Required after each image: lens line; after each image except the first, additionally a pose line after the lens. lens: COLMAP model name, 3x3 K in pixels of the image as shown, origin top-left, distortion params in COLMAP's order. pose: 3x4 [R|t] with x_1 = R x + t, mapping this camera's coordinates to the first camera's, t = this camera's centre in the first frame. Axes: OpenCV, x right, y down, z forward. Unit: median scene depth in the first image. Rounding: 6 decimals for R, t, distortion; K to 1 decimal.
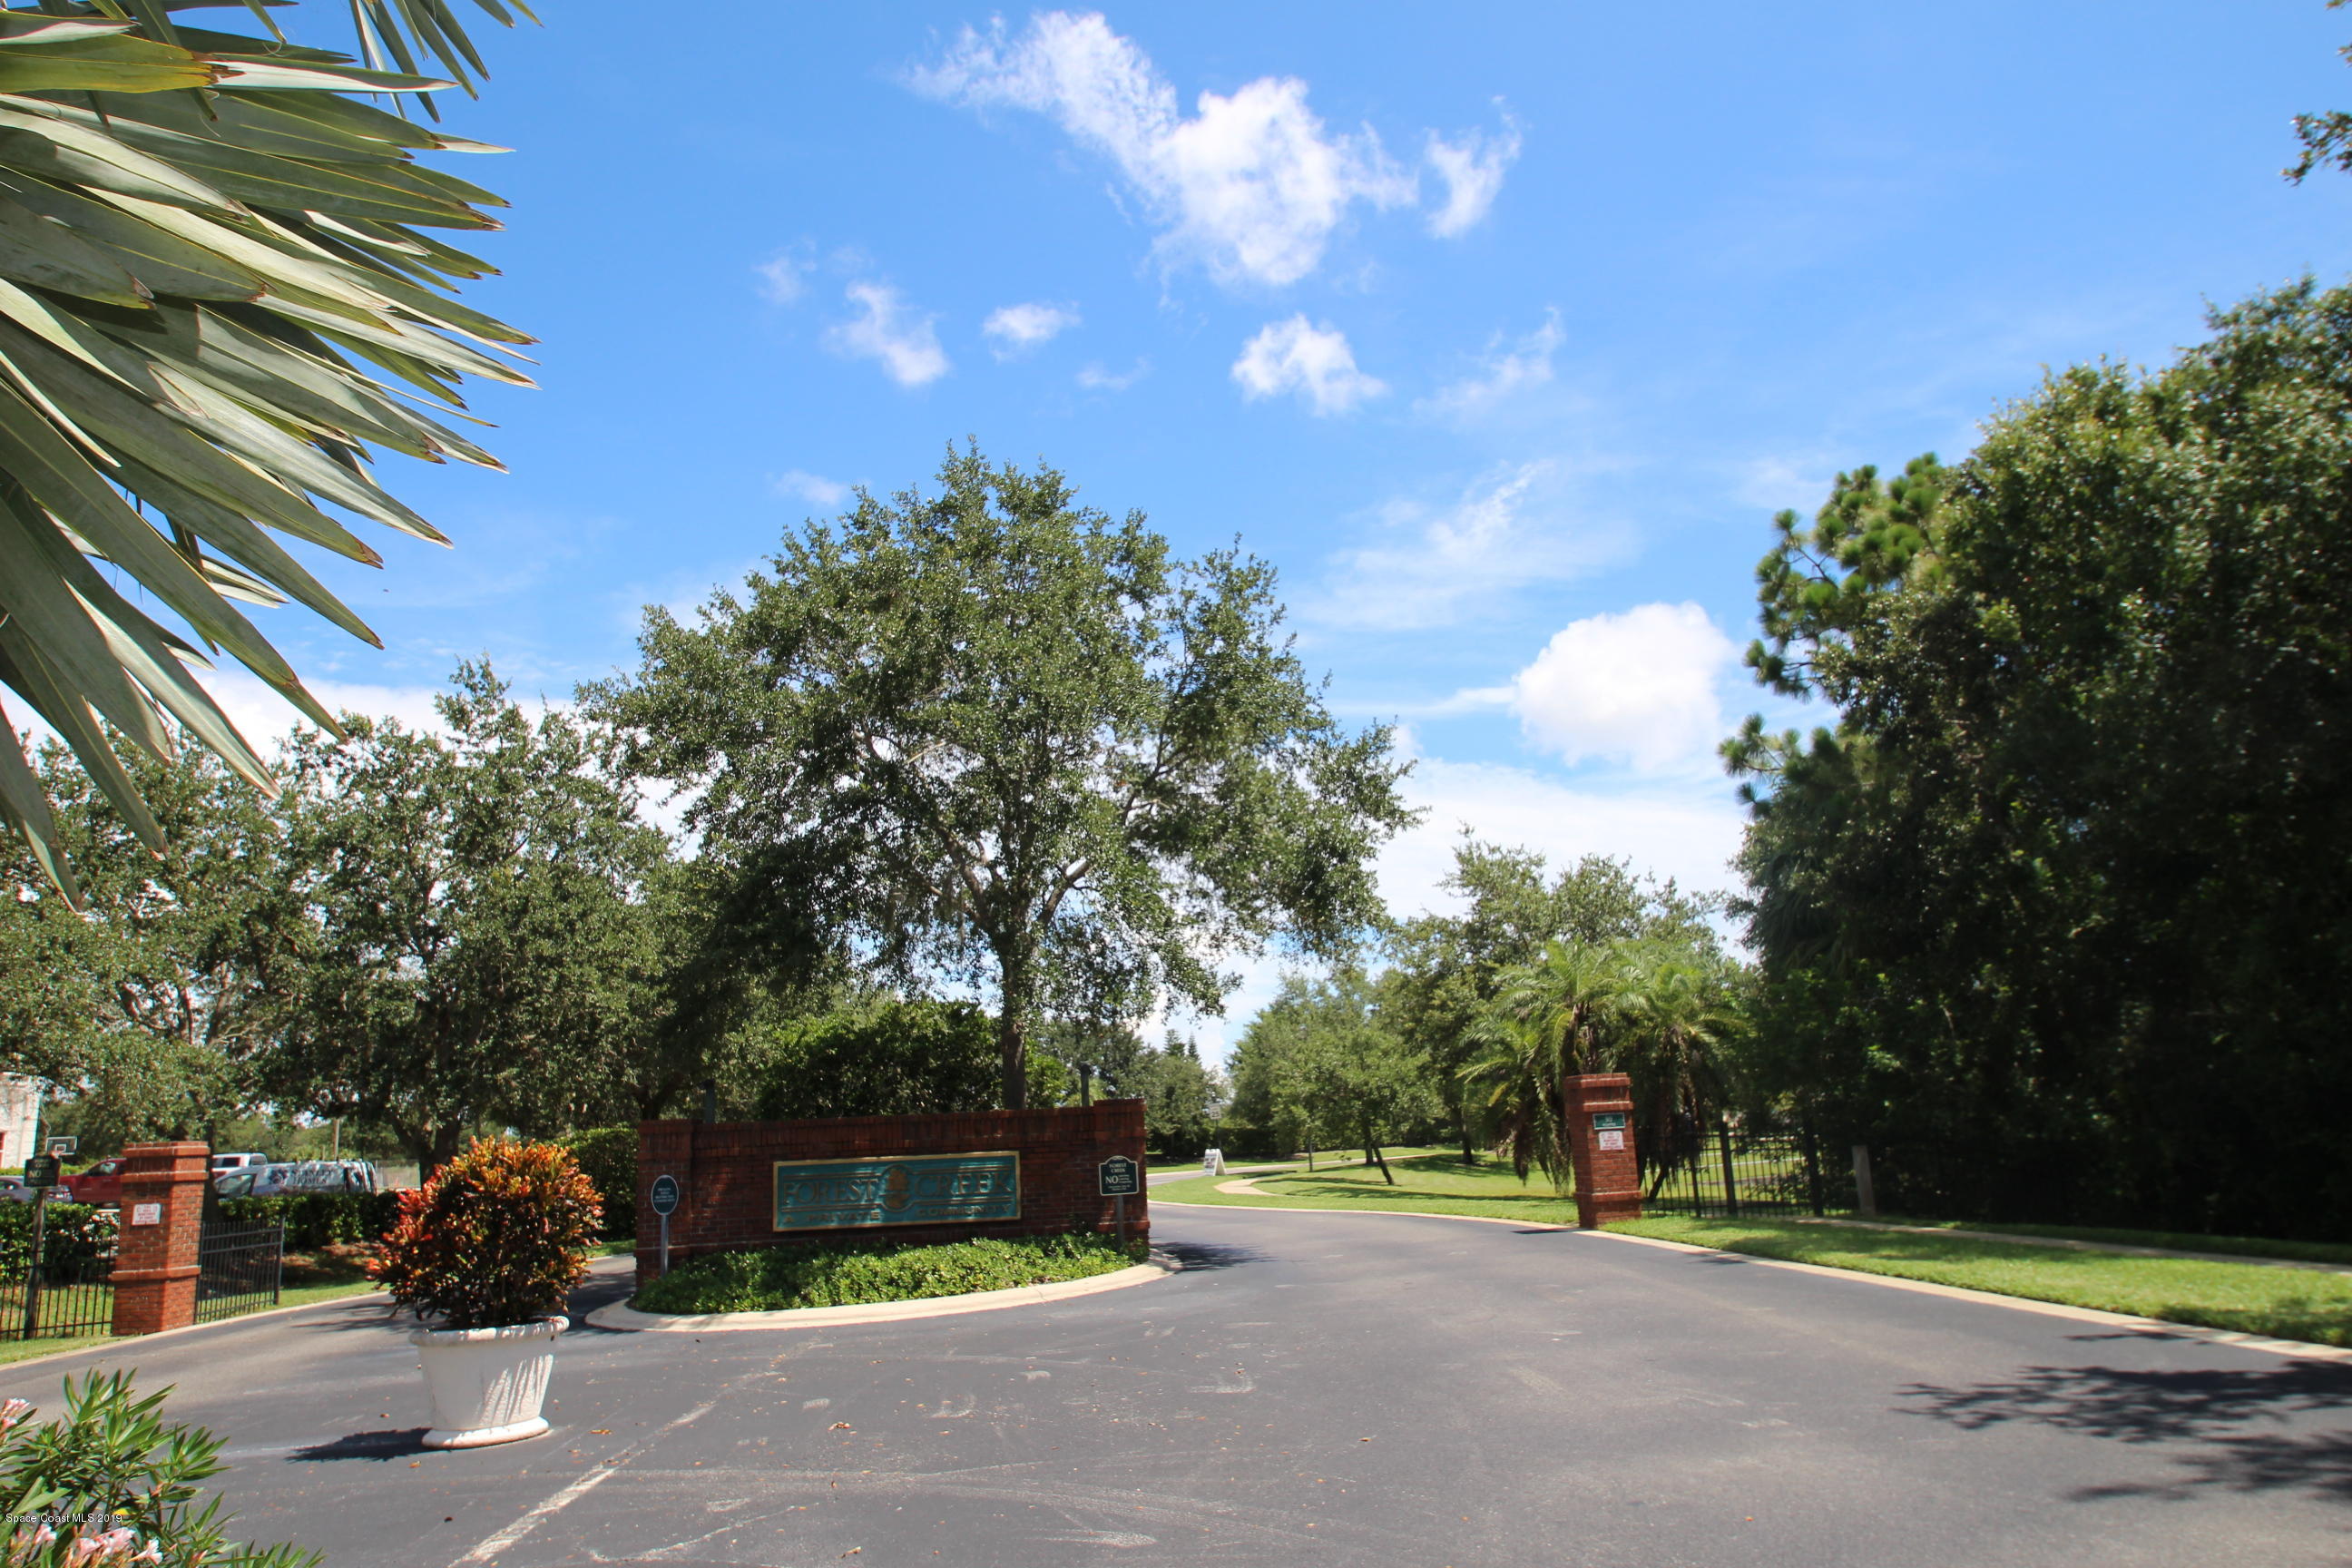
lens RADIAL K [[1602.9, 0, 1176.0], [0, 1602.9, 784.0], [0, 0, 1]] dist [-0.048096, 0.001656]
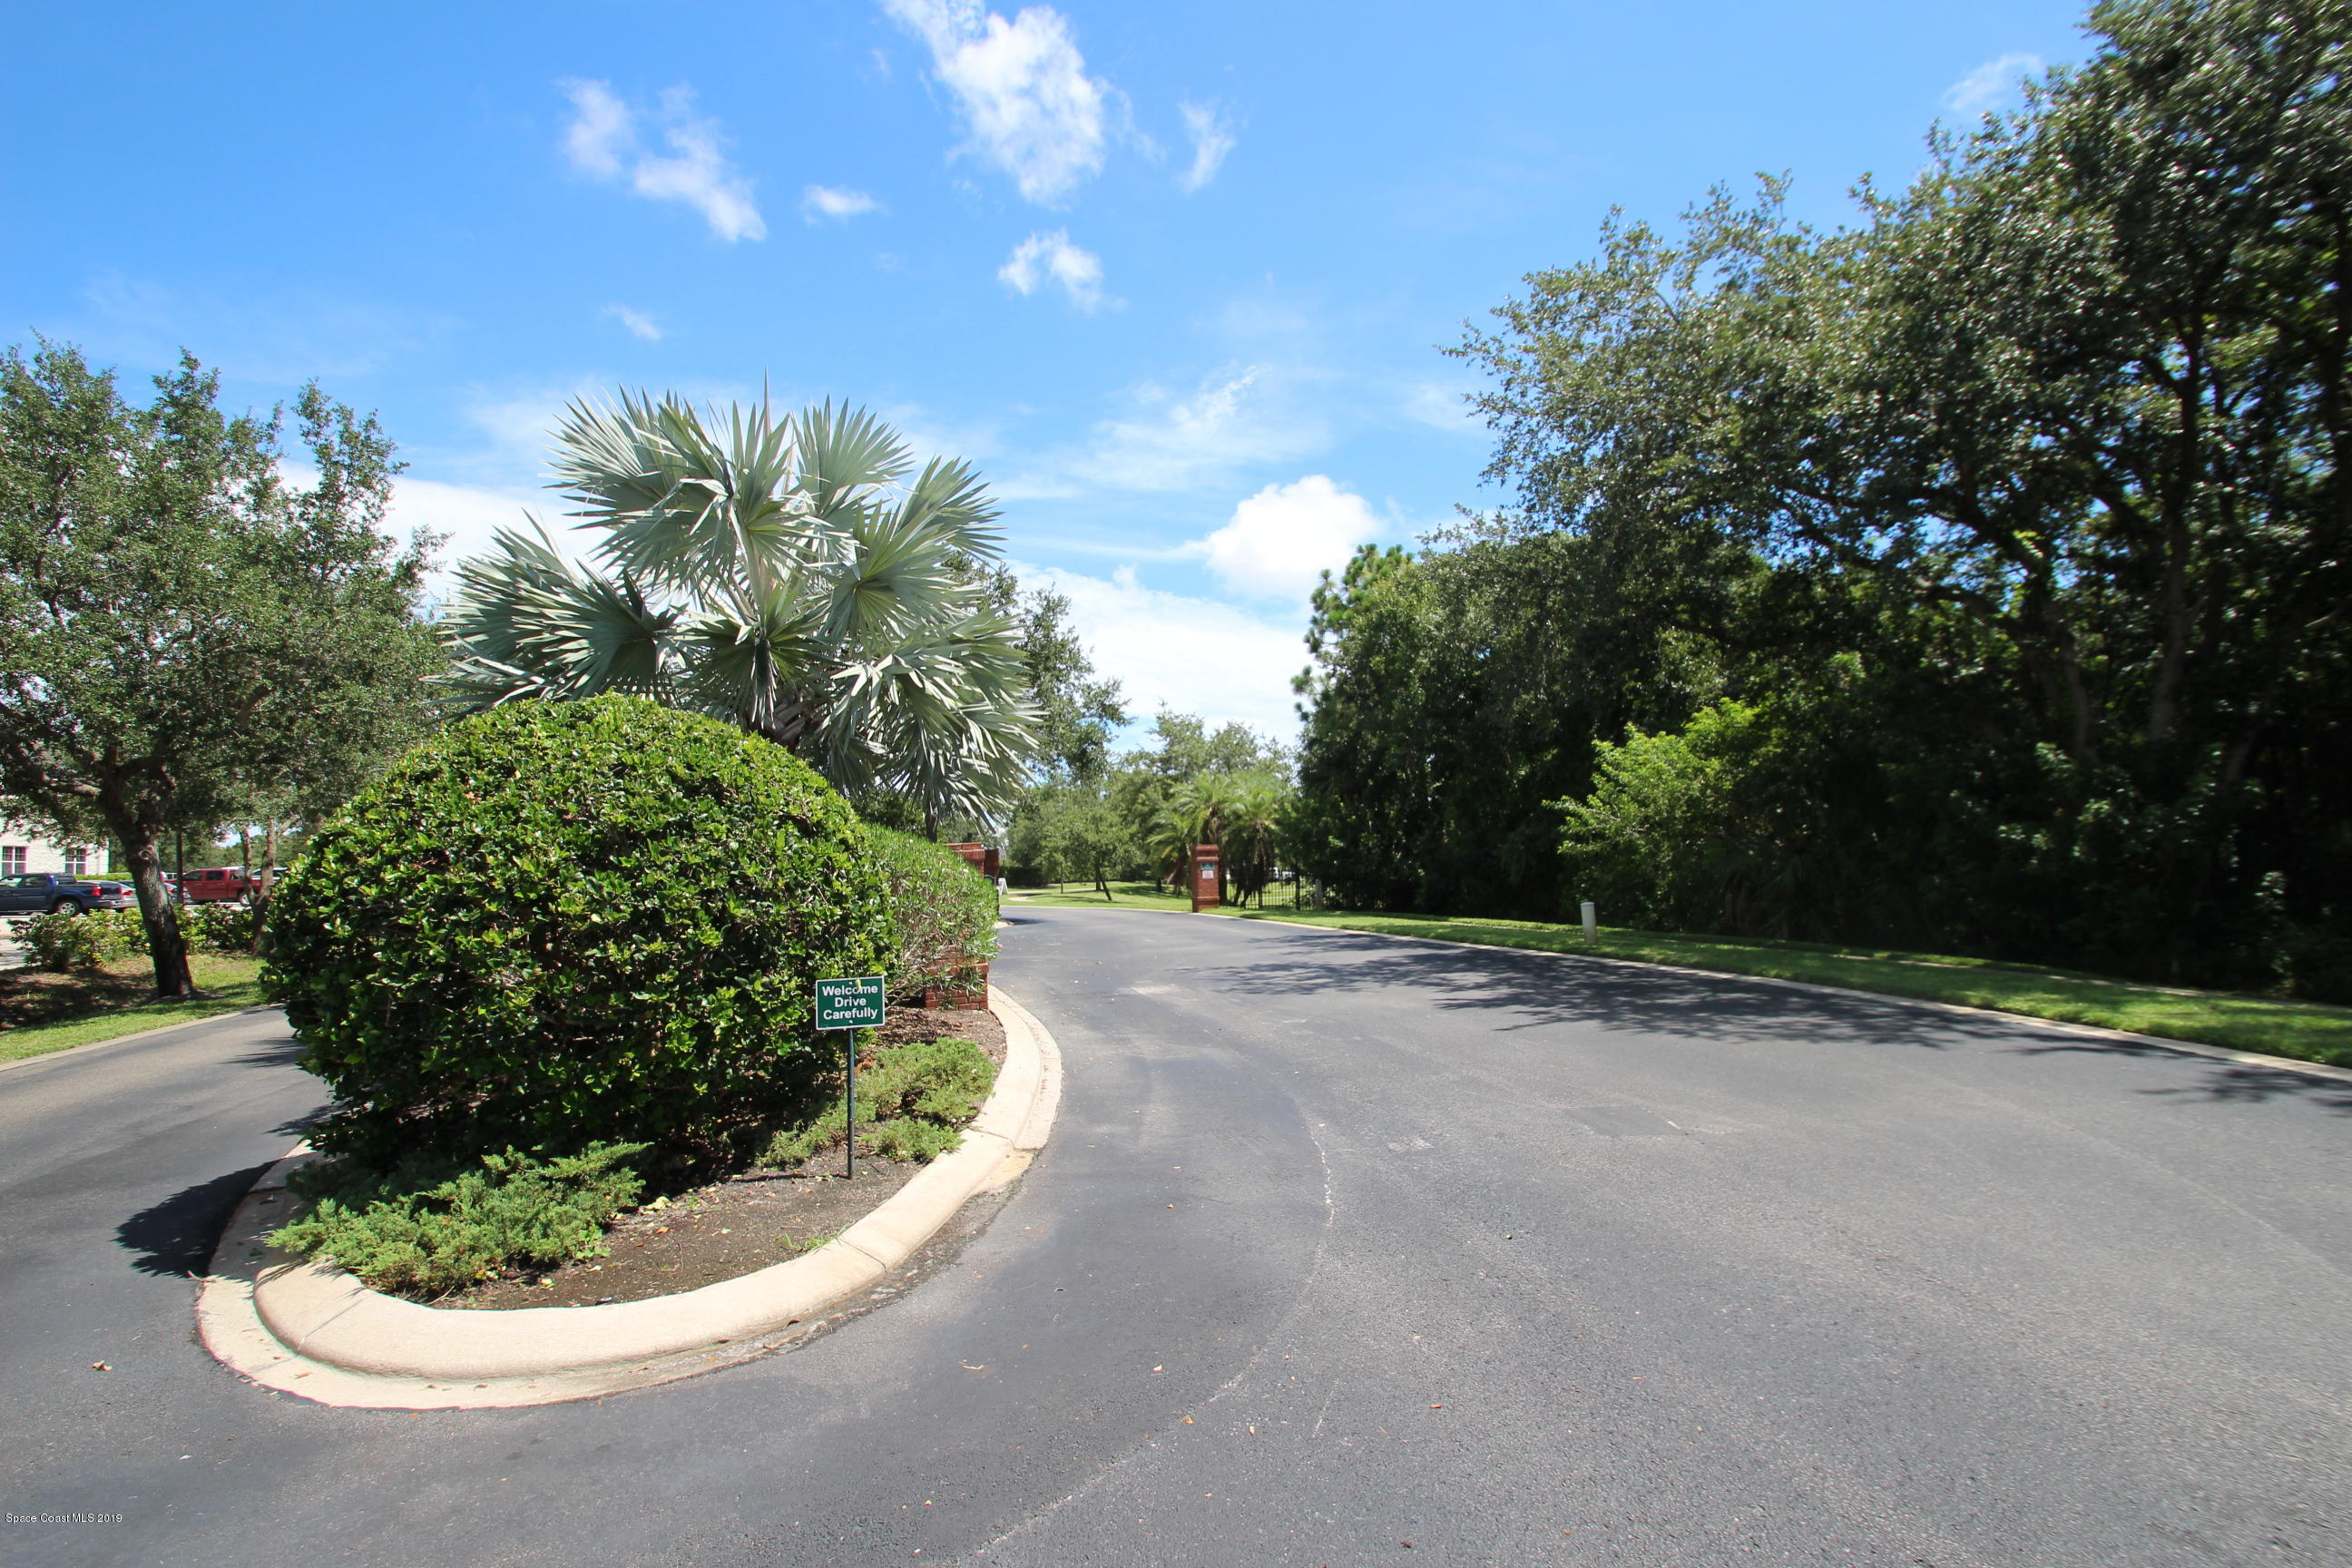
lens RADIAL K [[1148.6, 0, 1176.0], [0, 1148.6, 784.0], [0, 0, 1]] dist [-0.000279, 0.000040]
pose [[0.982598, 0.038803, 0.181649, -0.043645], [-0.063451, 0.989228, 0.131913, -0.069711], [-0.174574, -0.141143, 0.974476, -0.340992]]
